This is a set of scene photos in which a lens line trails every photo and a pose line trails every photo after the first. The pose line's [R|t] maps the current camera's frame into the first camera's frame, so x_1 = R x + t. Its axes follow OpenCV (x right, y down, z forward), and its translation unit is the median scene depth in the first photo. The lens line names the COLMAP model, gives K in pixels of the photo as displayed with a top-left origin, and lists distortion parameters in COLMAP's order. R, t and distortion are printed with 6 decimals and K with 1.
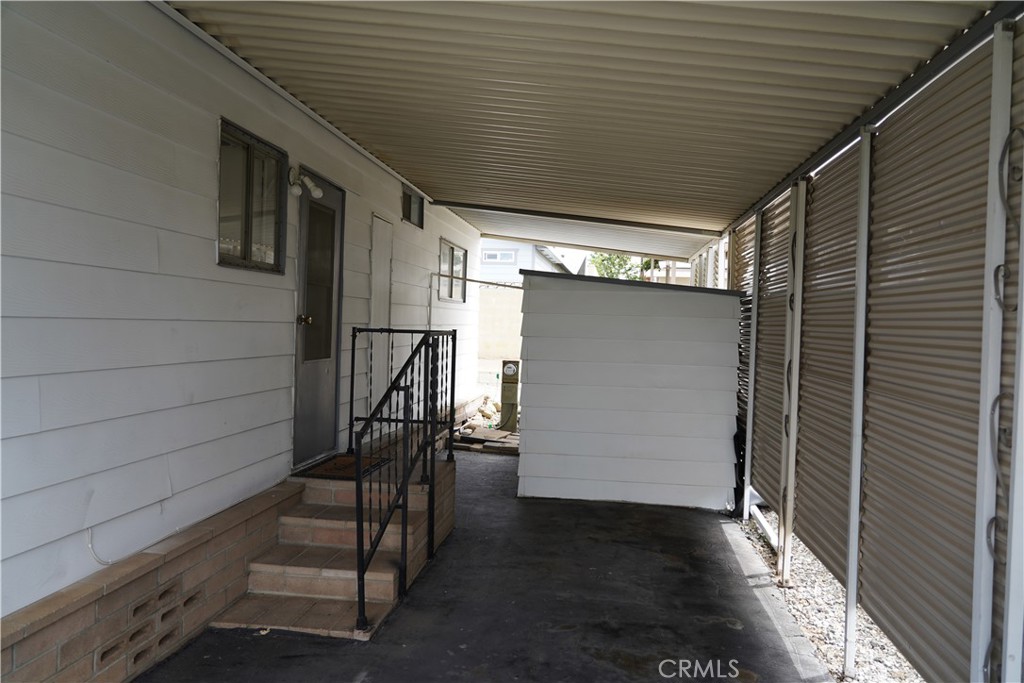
lens RADIAL K [[766.6, 0, 510.0], [0, 766.6, 338.4], [0, 0, 1]] dist [-0.000803, 0.001276]
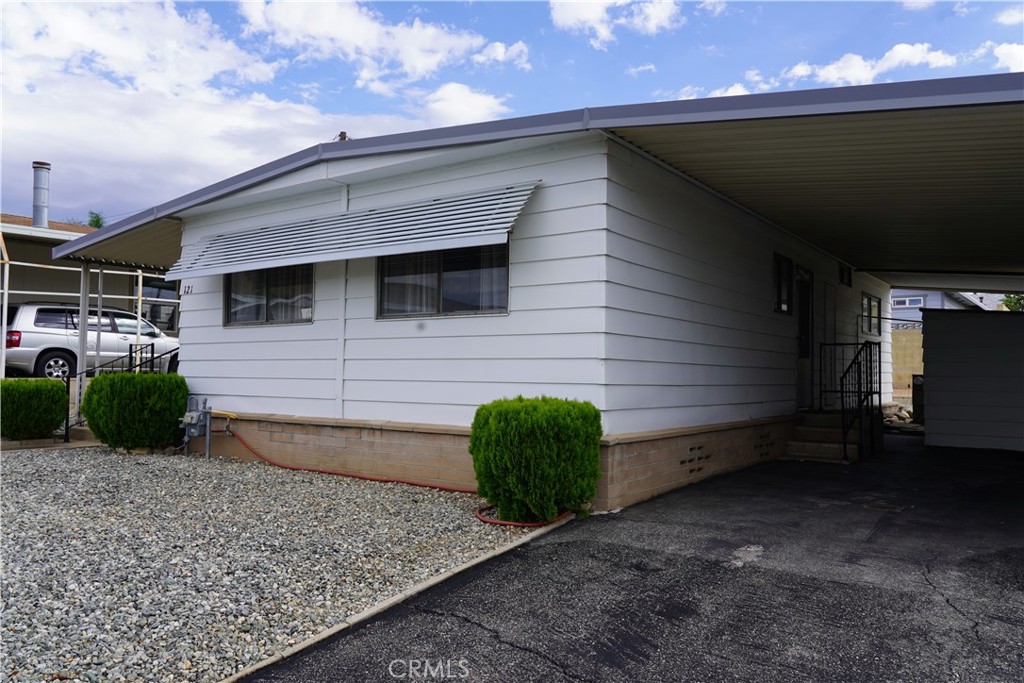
lens RADIAL K [[766.6, 0, 508.3], [0, 766.6, 336.4], [0, 0, 1]] dist [-0.000803, 0.001276]
pose [[0.877613, -0.039537, -0.477737, 0.018188], [0.002525, 0.996960, -0.077869, 0.082993], [0.479363, 0.067132, 0.875045, -0.749120]]
